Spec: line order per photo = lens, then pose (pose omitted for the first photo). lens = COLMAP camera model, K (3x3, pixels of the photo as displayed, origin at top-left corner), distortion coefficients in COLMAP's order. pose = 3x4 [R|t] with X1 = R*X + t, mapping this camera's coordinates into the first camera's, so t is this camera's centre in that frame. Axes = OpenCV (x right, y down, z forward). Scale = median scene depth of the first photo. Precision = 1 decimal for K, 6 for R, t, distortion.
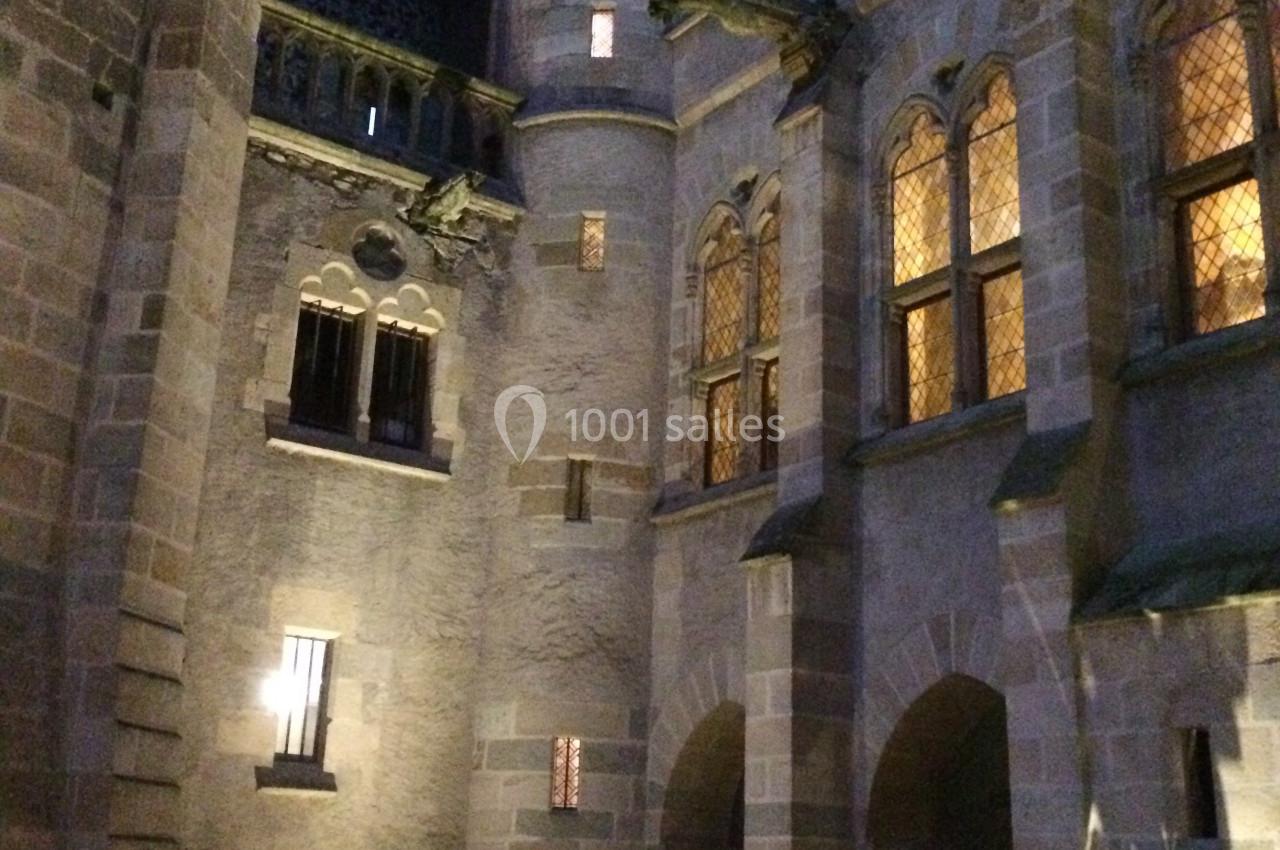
lens RADIAL K [[1431.0, 0, 640.0], [0, 1431.0, 425.0], [0, 0, 1]] dist [0.024371, 0.033034]
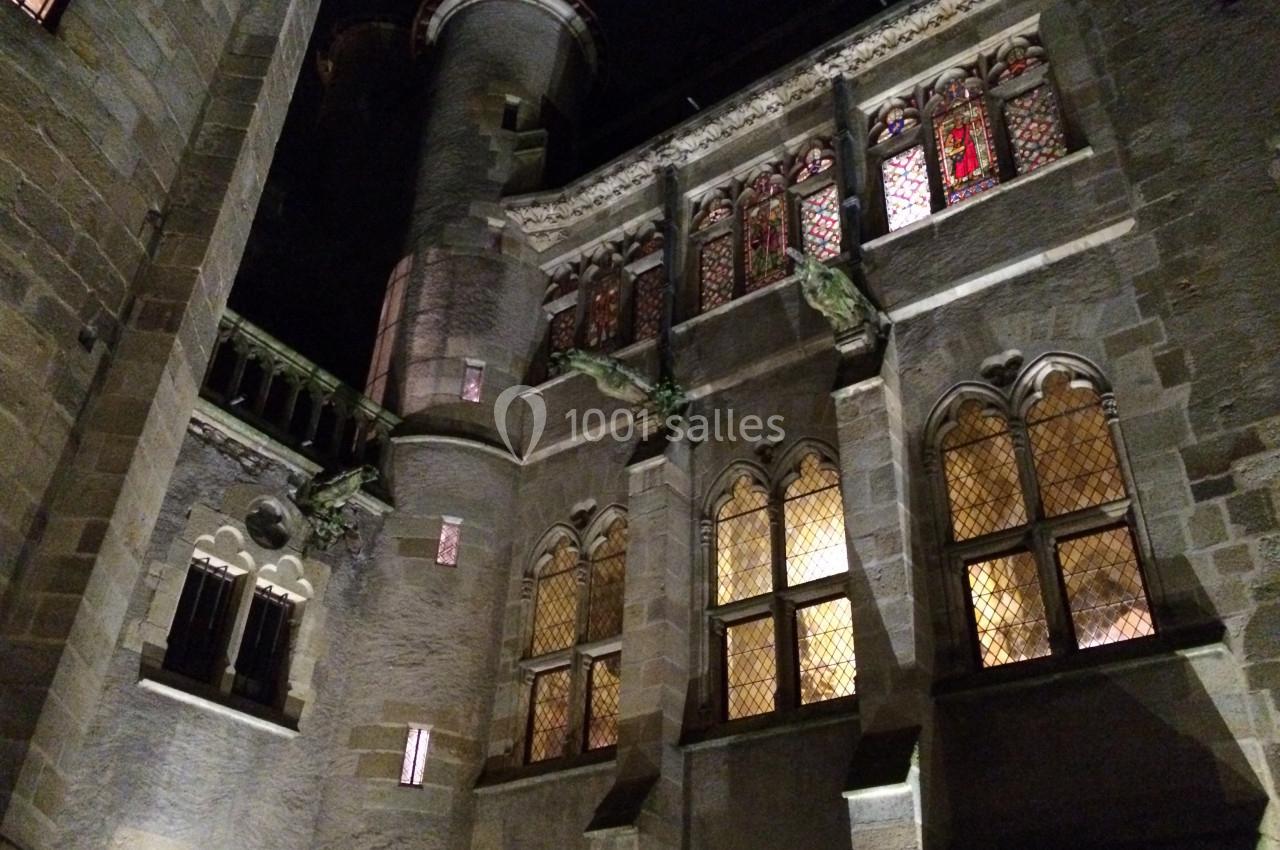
lens RADIAL K [[1059.6, 0, 640.0], [0, 1059.6, 425.0], [0, 0, 1]] dist [0.062165, -0.101758]
pose [[0.951441, 0.168470, 0.257640, -0.134812], [-0.088541, 0.951351, -0.295112, 0.029322], [-0.294824, 0.257970, 0.920071, 0.112661]]
